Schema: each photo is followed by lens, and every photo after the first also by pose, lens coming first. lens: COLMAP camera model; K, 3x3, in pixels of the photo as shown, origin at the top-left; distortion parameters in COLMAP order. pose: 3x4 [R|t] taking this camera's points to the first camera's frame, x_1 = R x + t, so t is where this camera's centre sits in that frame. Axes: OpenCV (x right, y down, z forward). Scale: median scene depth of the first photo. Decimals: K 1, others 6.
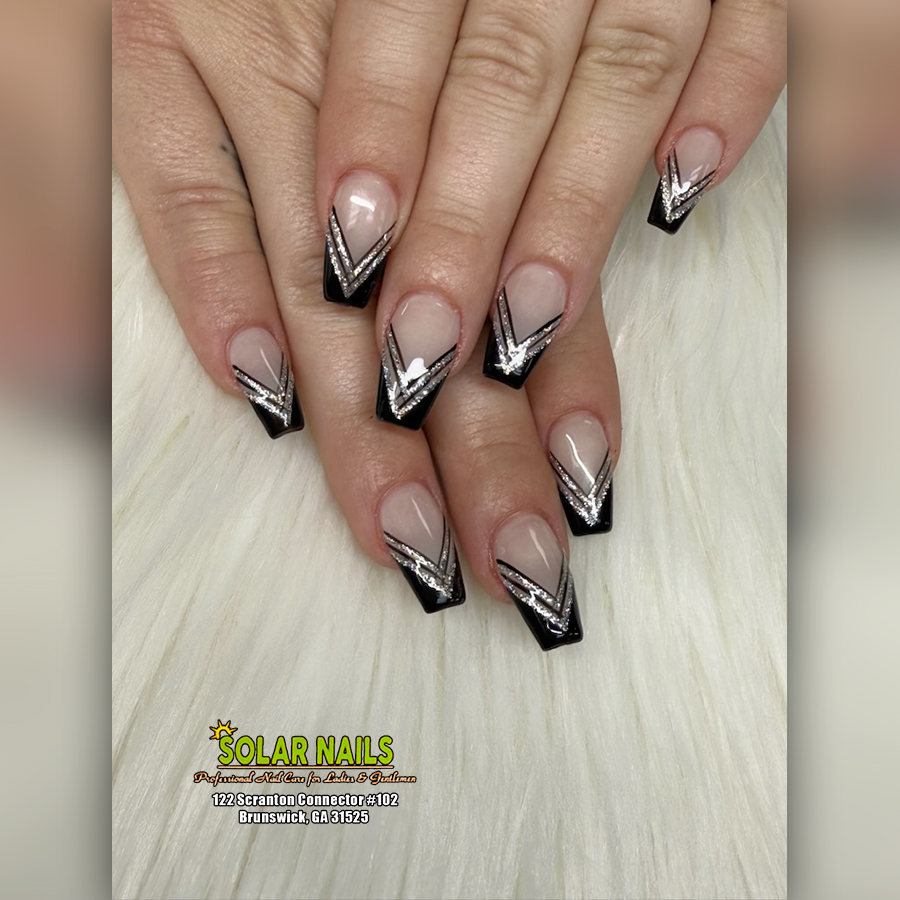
lens RADIAL K [[1514.3, 0, 450.0], [0, 1514.3, 450.0], [0, 0, 1]] dist [-0.024966, -0.056672]
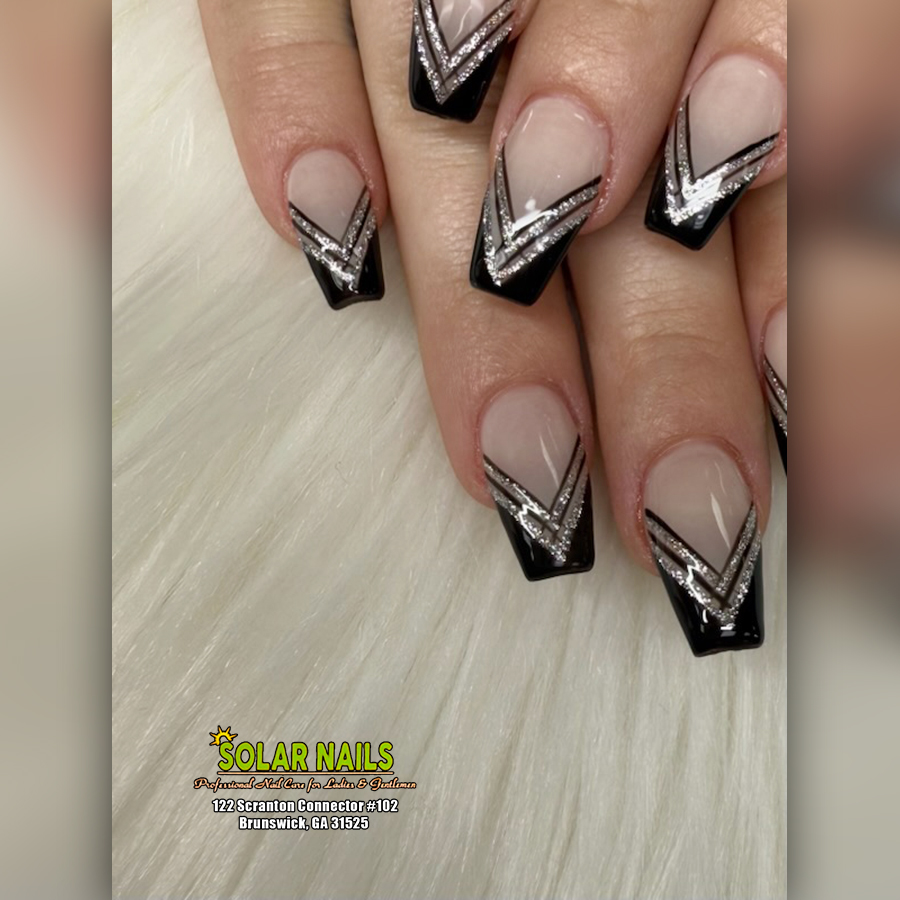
lens RADIAL K [[1514.3, 0, 450.0], [0, 1514.3, 450.0], [0, 0, 1]] dist [-0.024966, -0.056672]
pose [[0.949492, 0.072317, -0.305345, 0.148762], [-0.061141, 0.997068, 0.046020, 0.021614], [0.307777, -0.025027, 0.951129, 0.350568]]
